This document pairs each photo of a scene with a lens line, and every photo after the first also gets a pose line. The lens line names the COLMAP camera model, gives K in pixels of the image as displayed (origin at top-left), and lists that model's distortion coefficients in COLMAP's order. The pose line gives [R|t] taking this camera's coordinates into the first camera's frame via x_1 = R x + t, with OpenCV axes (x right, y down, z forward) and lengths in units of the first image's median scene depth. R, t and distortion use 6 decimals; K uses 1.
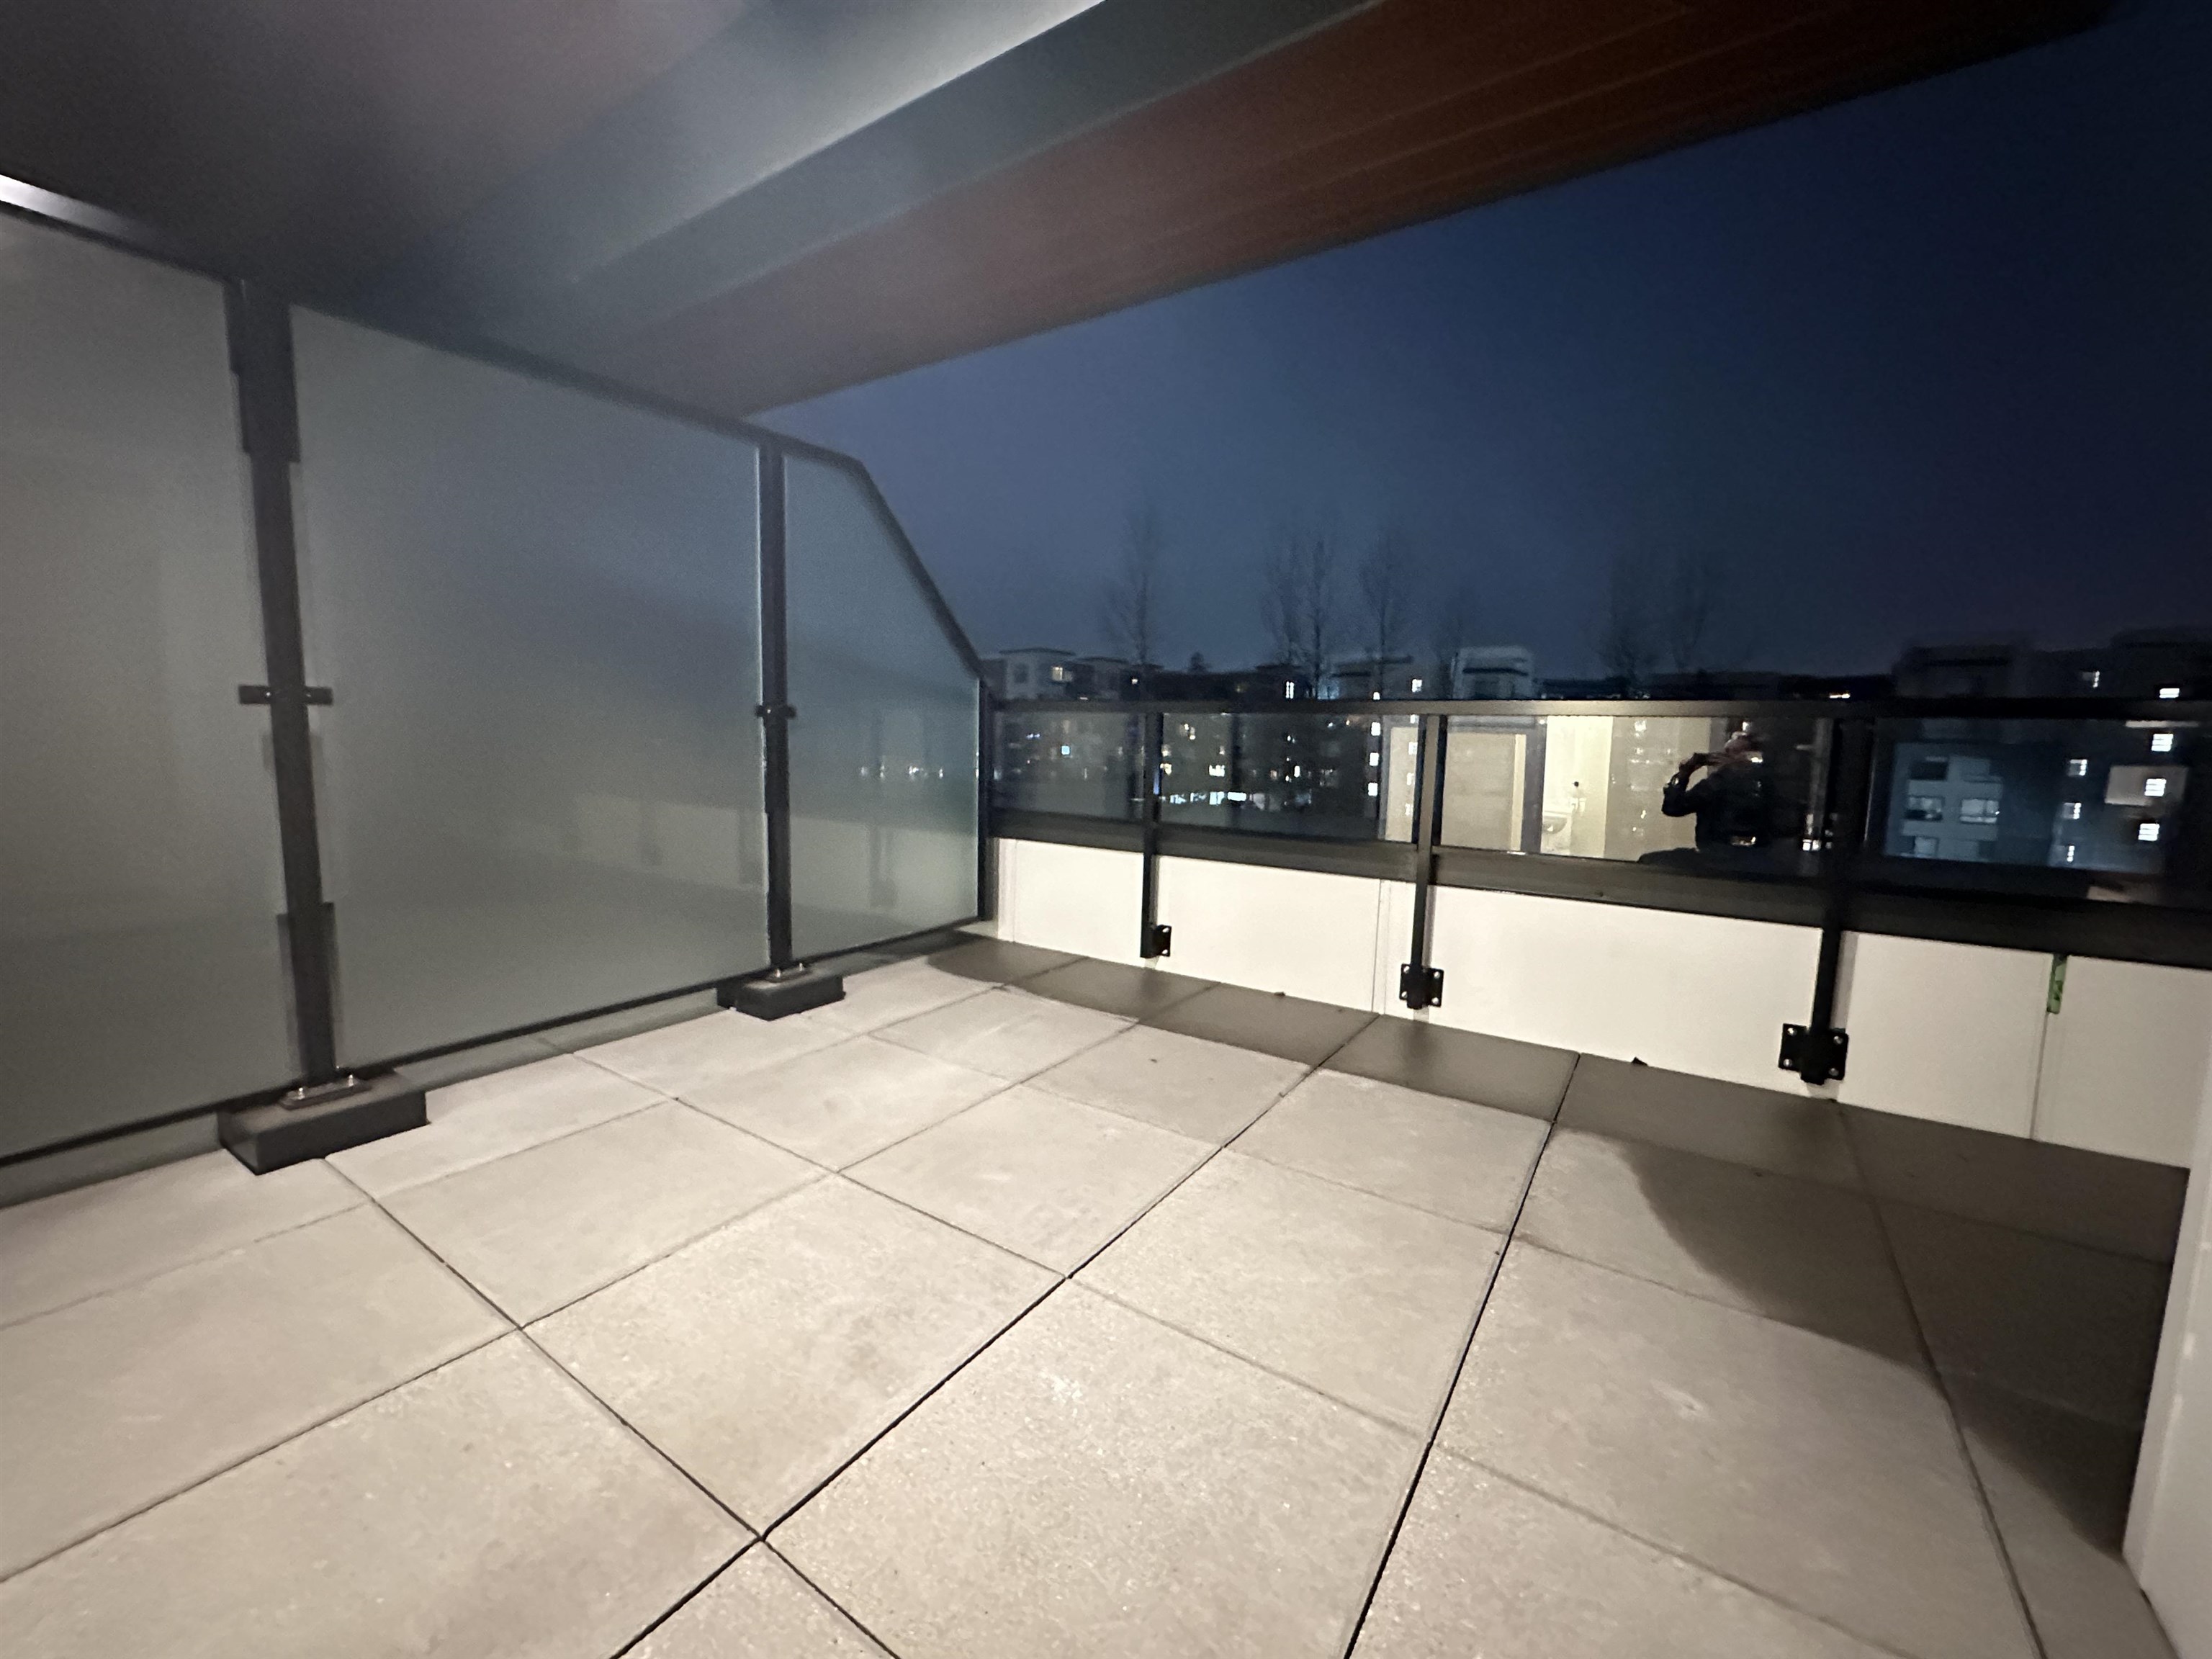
lens RADIAL K [[880.9, 0, 1101.3], [0, 880.9, 827.5], [0, 0, 1]] dist [-0.001420, 0.000424]
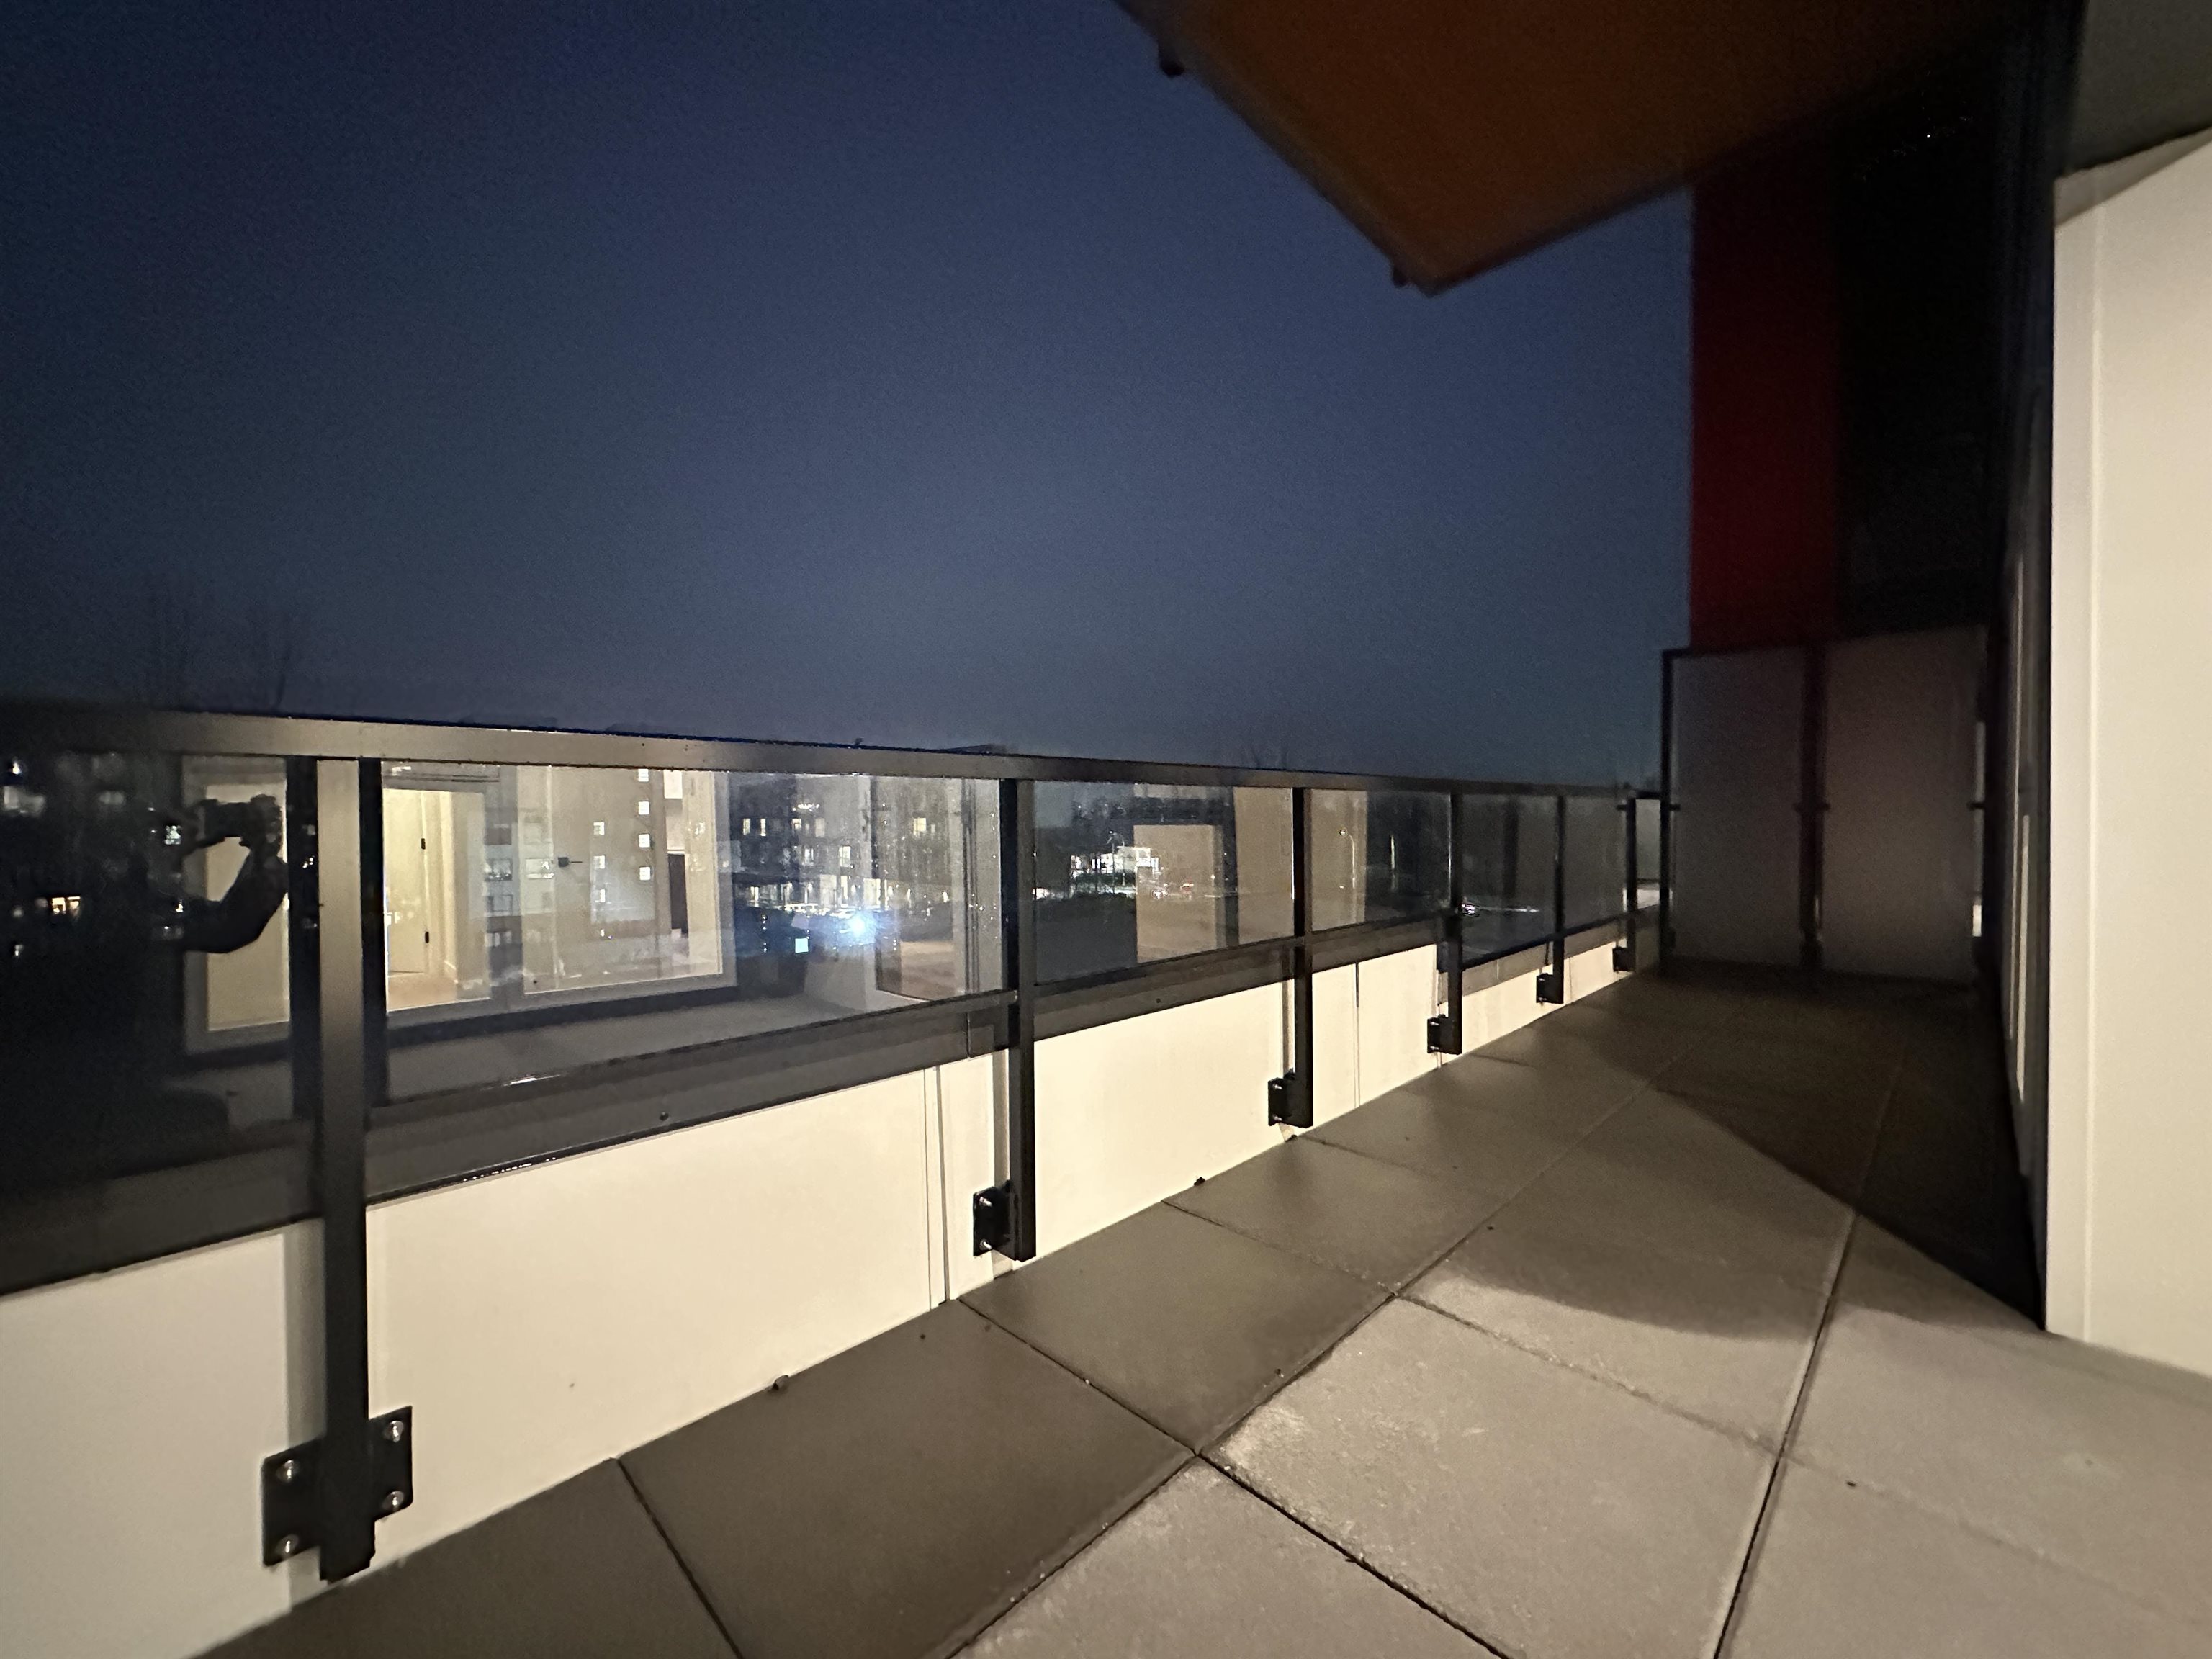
lens RADIAL K [[880.9, 0, 1101.3], [0, 880.9, 827.5], [0, 0, 1]] dist [-0.001420, 0.000424]
pose [[0.190675, -0.040745, 0.980807, -0.252787], [0.120468, 0.992557, 0.017813, -0.105284], [-0.974233, 0.114759, 0.194164, 0.936624]]
